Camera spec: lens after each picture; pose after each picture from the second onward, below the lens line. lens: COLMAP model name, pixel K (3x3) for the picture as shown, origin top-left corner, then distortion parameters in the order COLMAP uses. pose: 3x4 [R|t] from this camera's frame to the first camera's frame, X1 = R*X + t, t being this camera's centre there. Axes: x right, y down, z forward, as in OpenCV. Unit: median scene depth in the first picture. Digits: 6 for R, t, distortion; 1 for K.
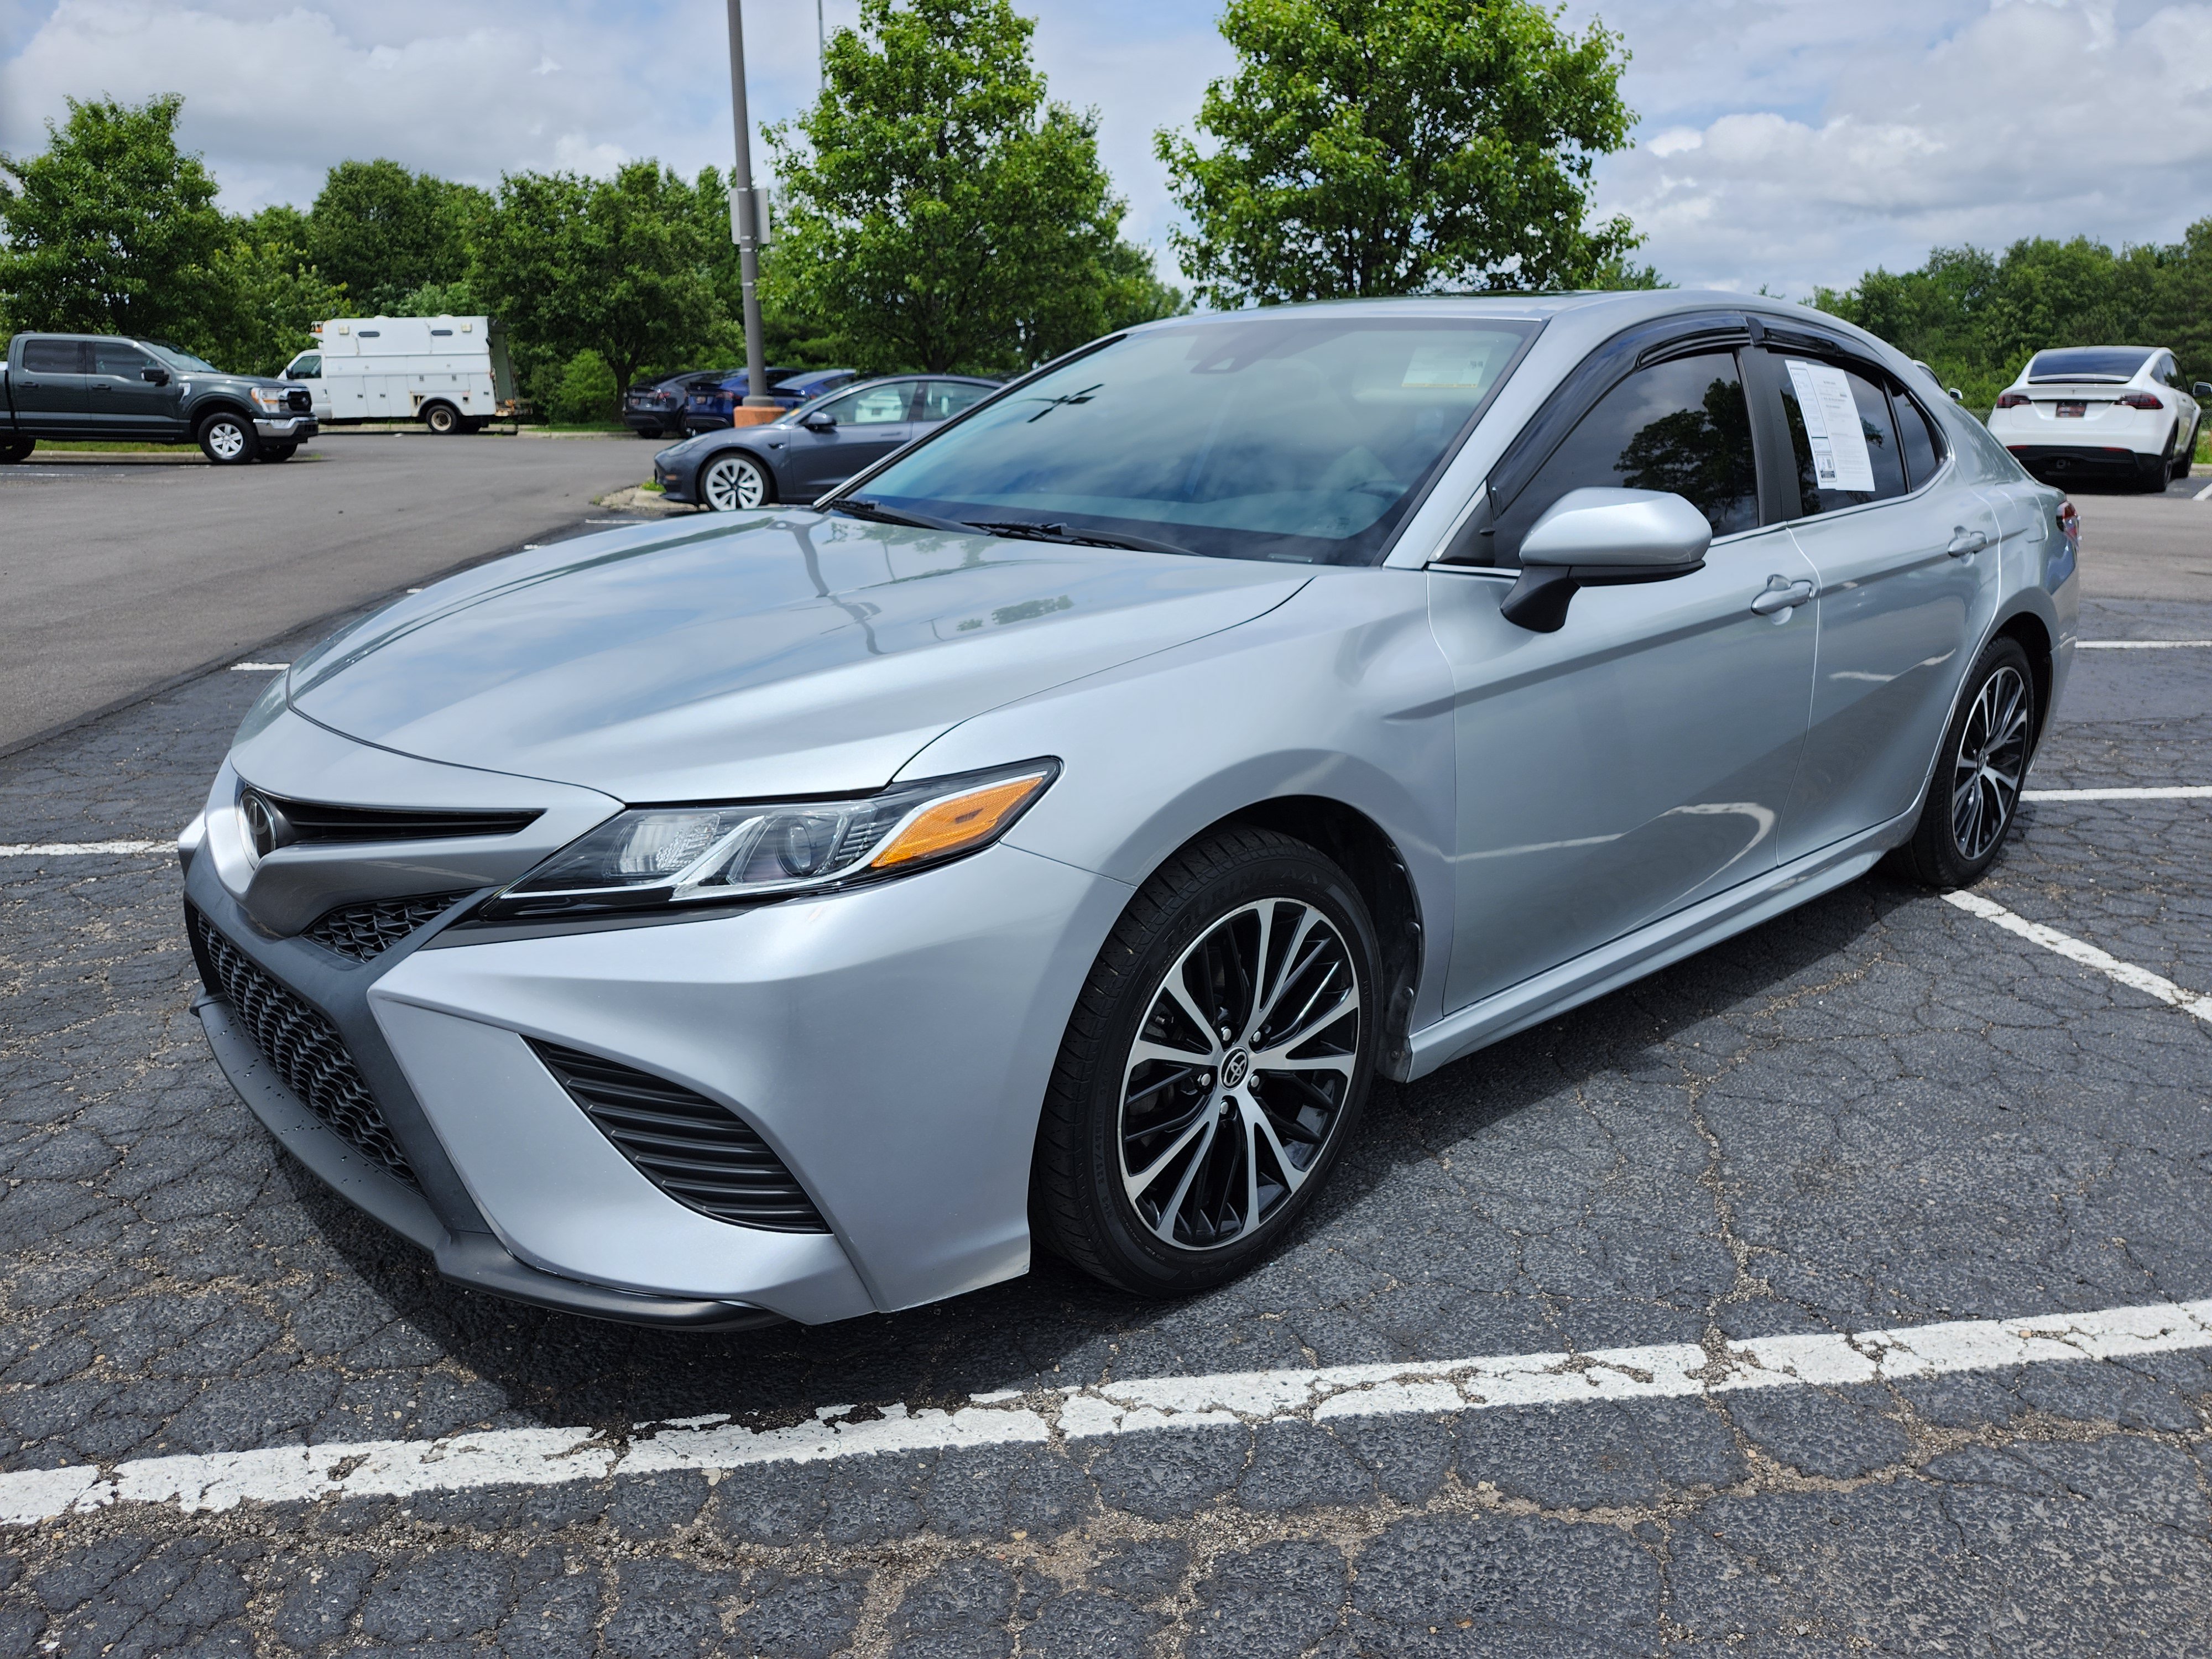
lens RADIAL K [[1474.2, 0, 1106.0], [0, 1474.2, 829.5], [0, 0, 1]] dist [0.036528, -0.027942]
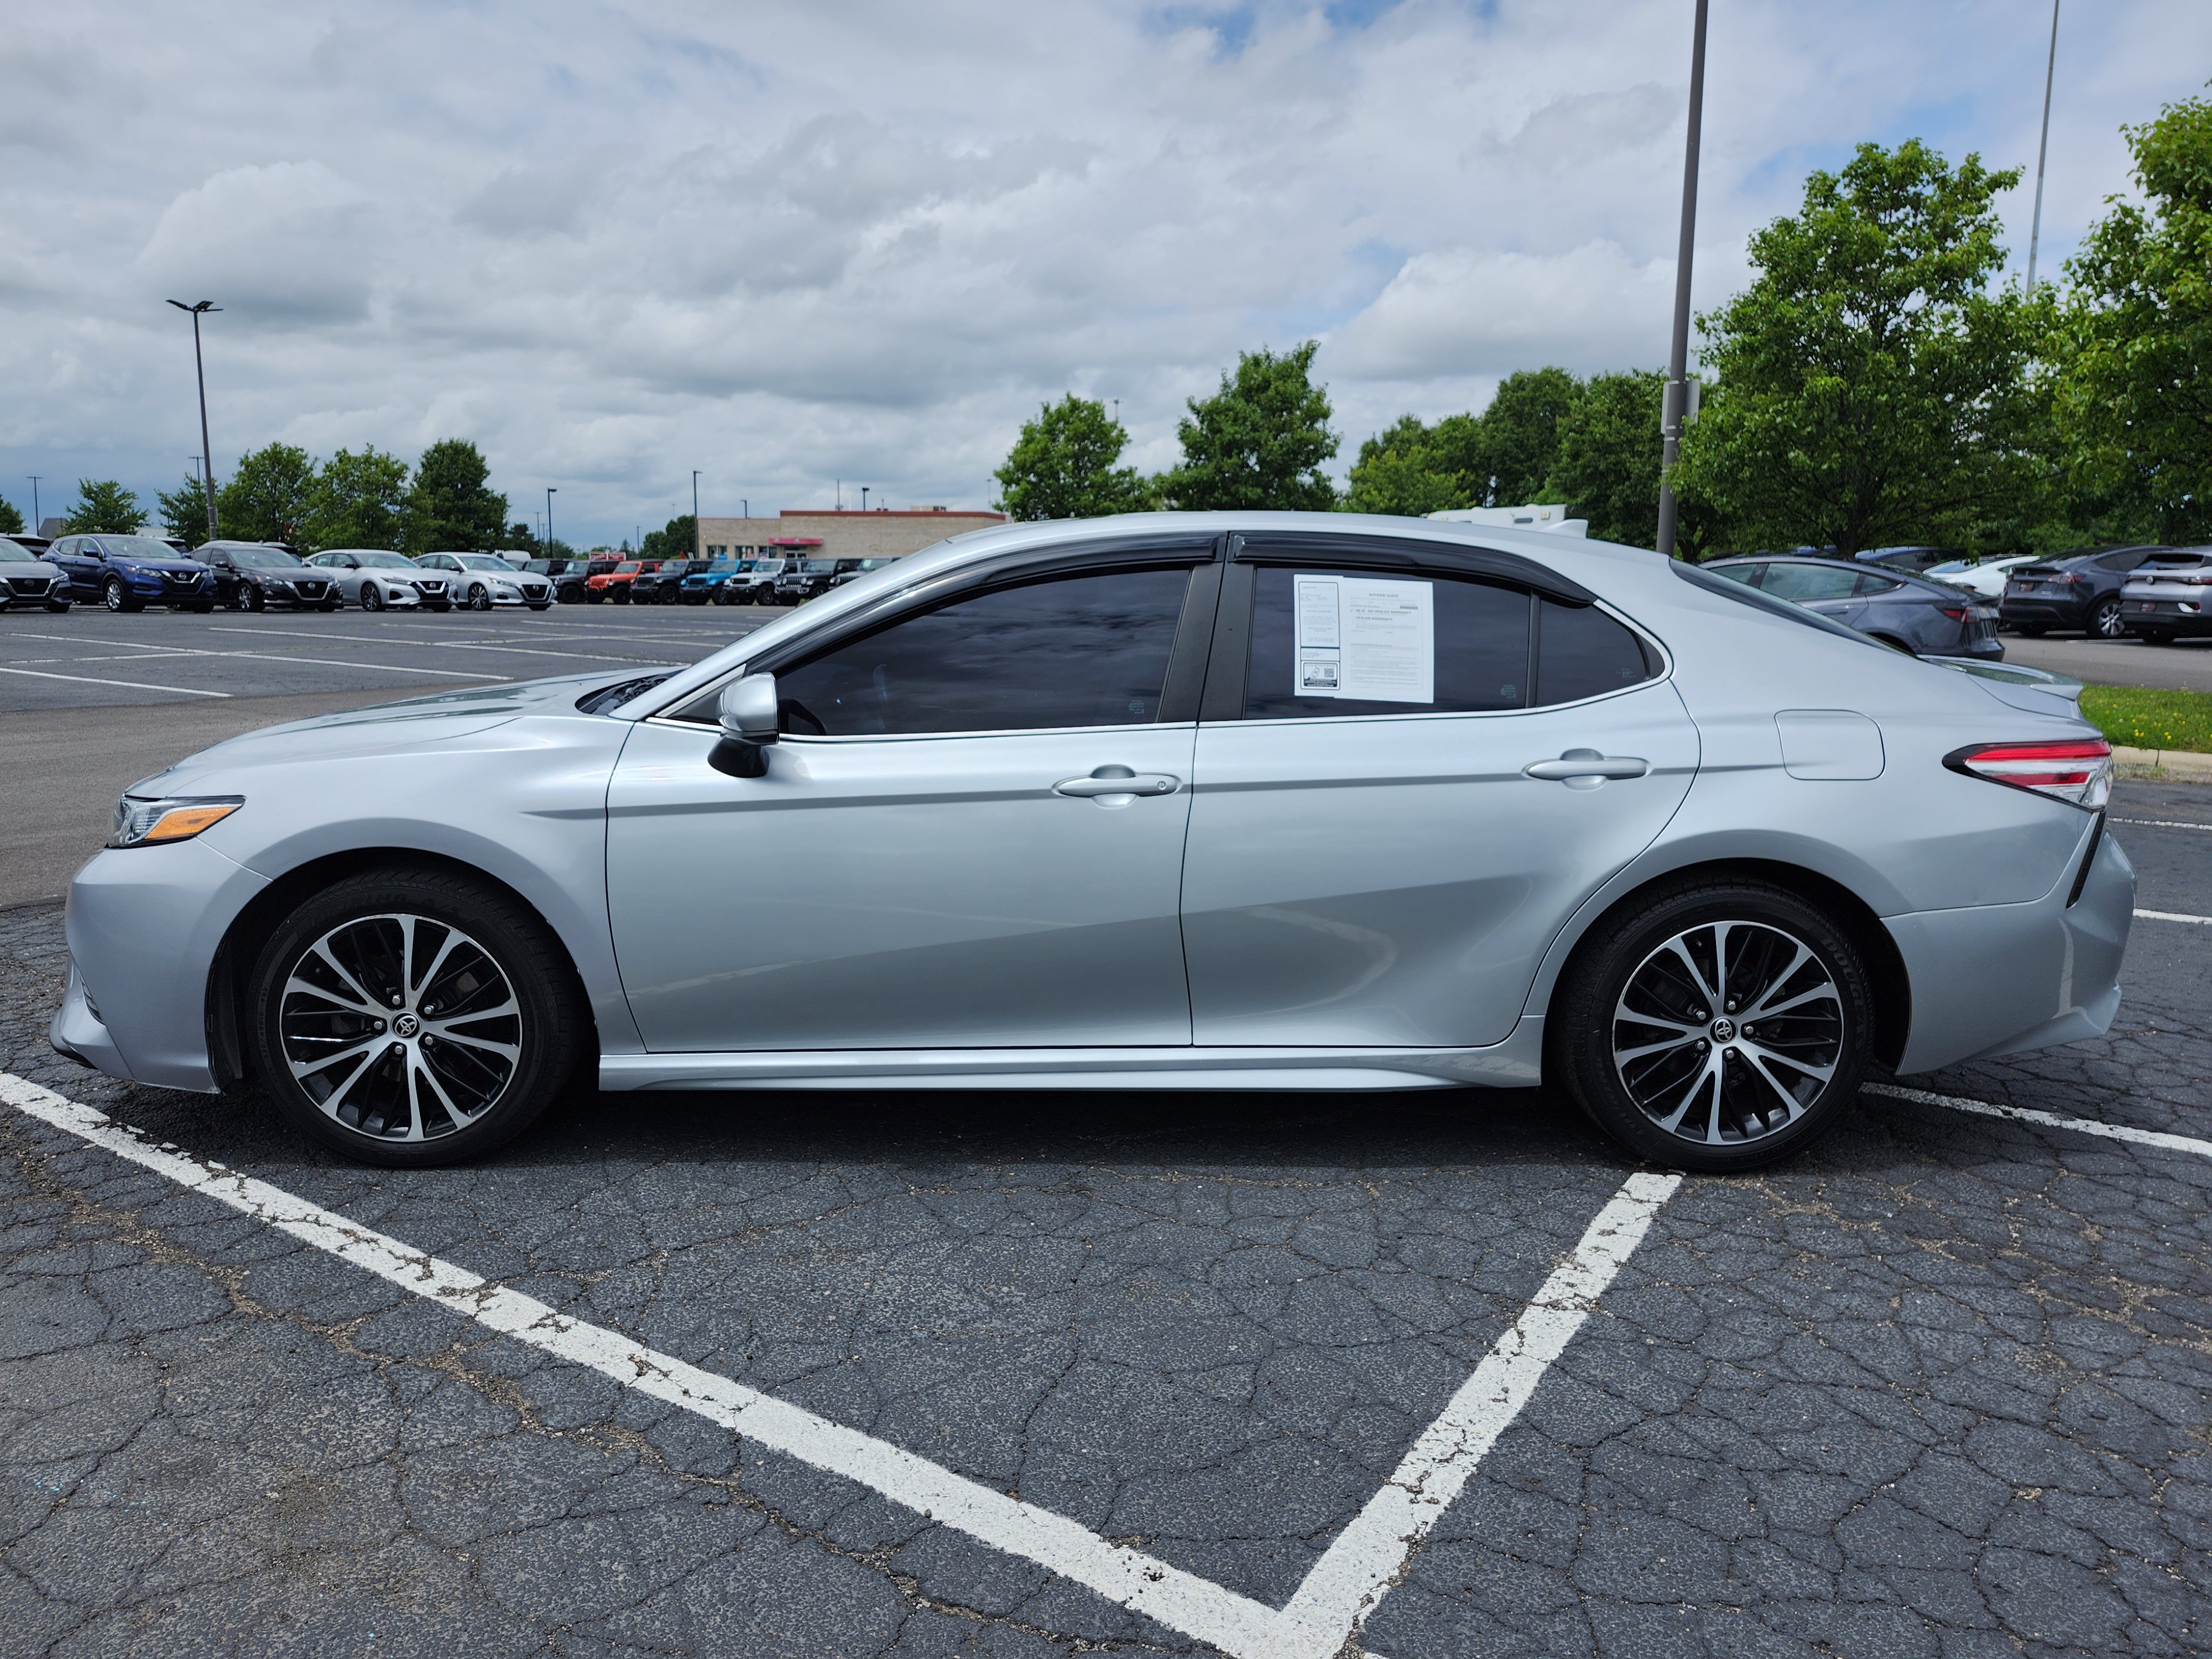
lens RADIAL K [[1474.2, 0, 1106.0], [0, 1474.2, 829.5], [0, 0, 1]] dist [0.036528, -0.027942]
pose [[0.758688, 0.113696, -0.641456, 1.644853], [-0.185830, 0.981513, -0.045821, -0.106092], [0.624387, 0.153966, 0.765790, 0.237174]]
